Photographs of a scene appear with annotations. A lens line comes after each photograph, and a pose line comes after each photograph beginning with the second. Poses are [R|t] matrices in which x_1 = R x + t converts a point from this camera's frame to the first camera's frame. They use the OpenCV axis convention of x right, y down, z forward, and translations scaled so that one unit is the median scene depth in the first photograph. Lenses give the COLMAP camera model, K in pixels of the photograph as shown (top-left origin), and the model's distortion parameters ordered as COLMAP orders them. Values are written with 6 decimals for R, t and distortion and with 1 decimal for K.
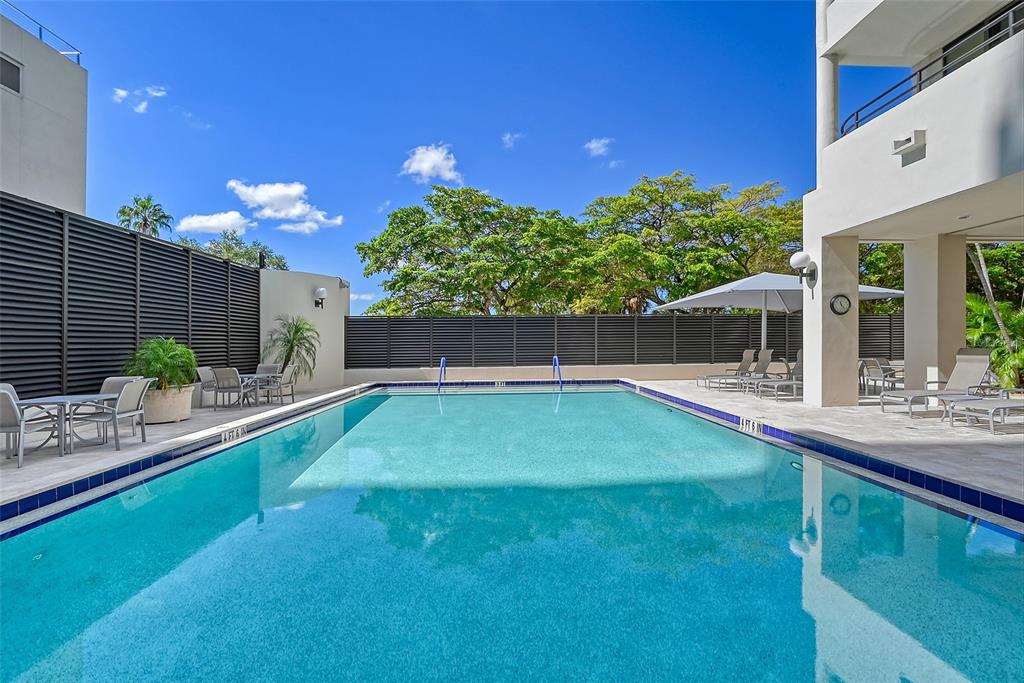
lens RADIAL K [[462.7, 0, 512.0], [0, 462.7, 341.5], [0, 0, 1]] dist [-0.017938, -0.000159]
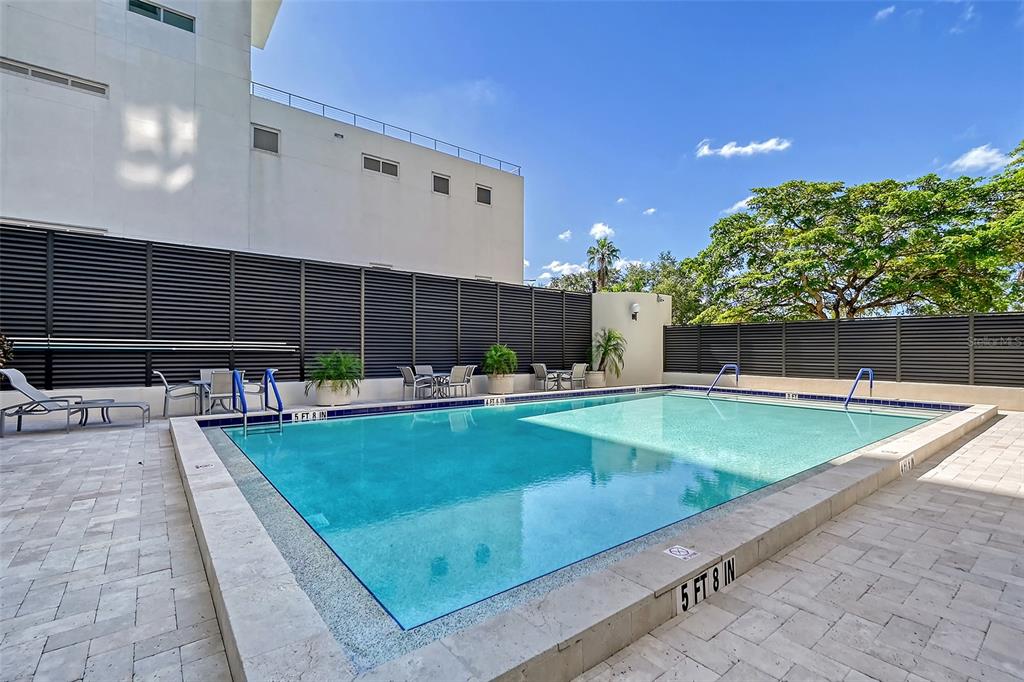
lens RADIAL K [[455.4, 0, 512.0], [0, 455.4, 341.0], [0, 0, 1]] dist [-0.000755, -0.000151]
pose [[0.586199, -0.002127, -0.810164, 0.320444], [-0.009559, 0.999909, -0.009541, -0.002306], [0.810111, 0.013337, 0.586125, 0.025511]]
